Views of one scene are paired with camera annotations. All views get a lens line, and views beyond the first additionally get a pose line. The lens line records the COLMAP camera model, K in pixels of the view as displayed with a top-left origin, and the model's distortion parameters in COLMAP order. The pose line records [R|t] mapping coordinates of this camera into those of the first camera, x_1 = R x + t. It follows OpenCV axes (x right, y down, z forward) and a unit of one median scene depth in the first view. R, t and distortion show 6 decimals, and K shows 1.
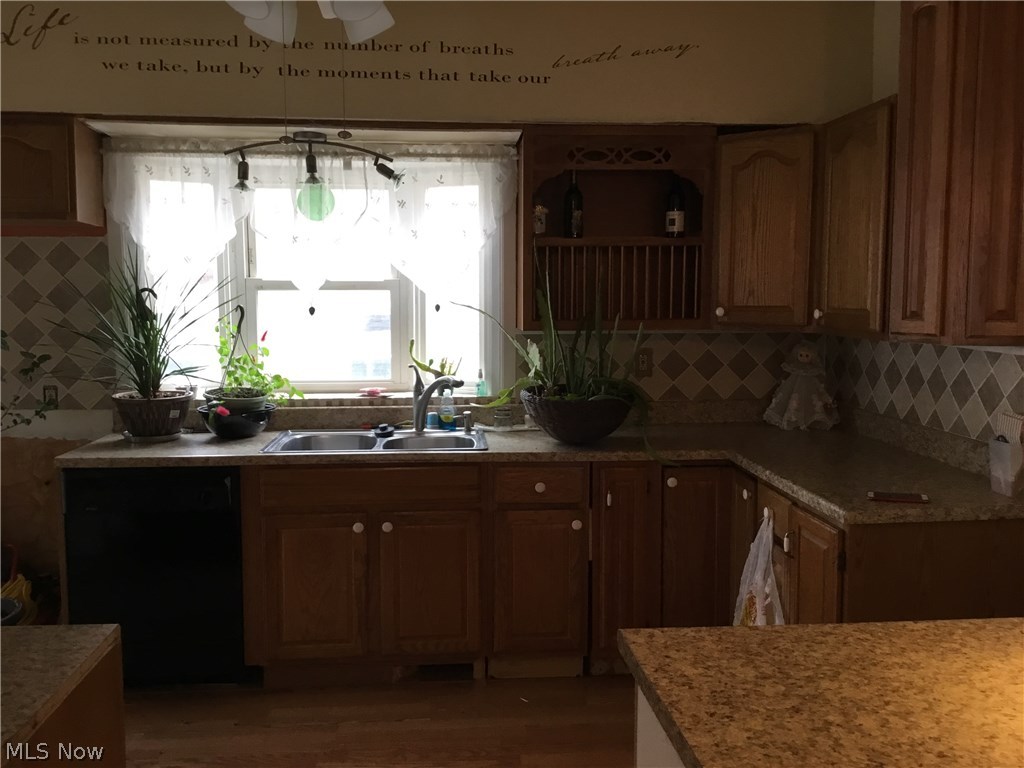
lens RADIAL K [[933.4, 0, 513.7], [0, 933.4, 387.4], [0, 0, 1]] dist [0.026681, 0.000000]
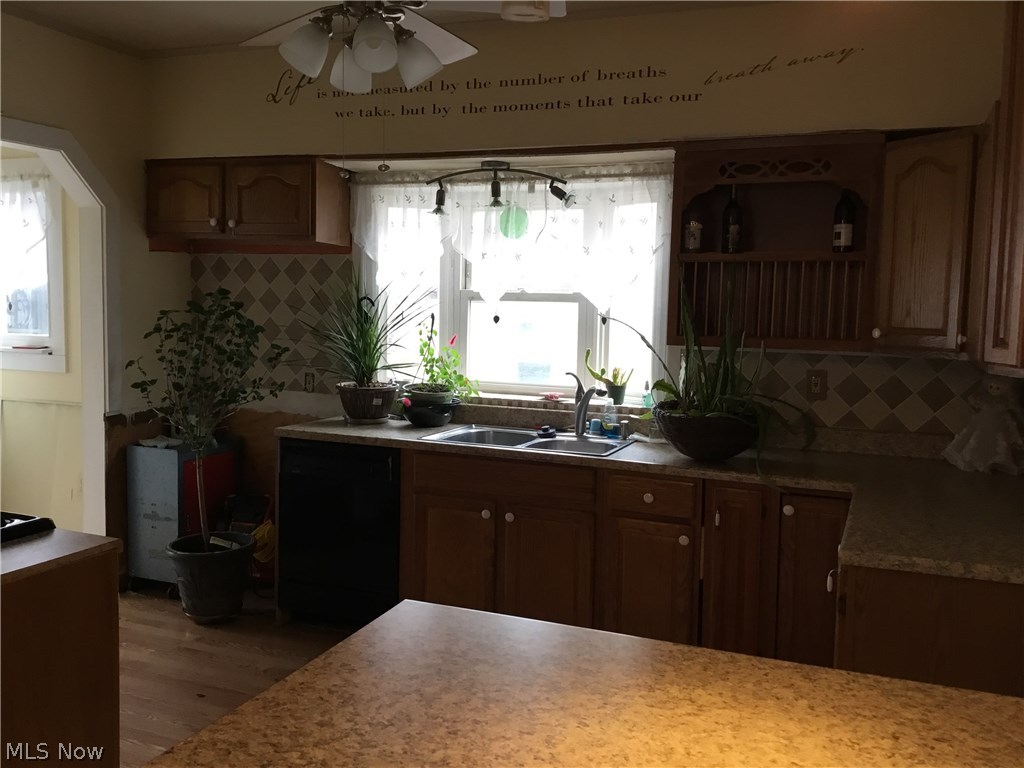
lens RADIAL K [[933.4, 0, 521.2], [0, 933.4, 386.7], [0, 0, 1]] dist [0.026681, 0.000000]
pose [[0.885049, 0.062795, -0.461243, 0.343746], [-0.071899, 0.997410, -0.002172, -0.001453], [0.459911, 0.035086, 0.887271, 0.026987]]
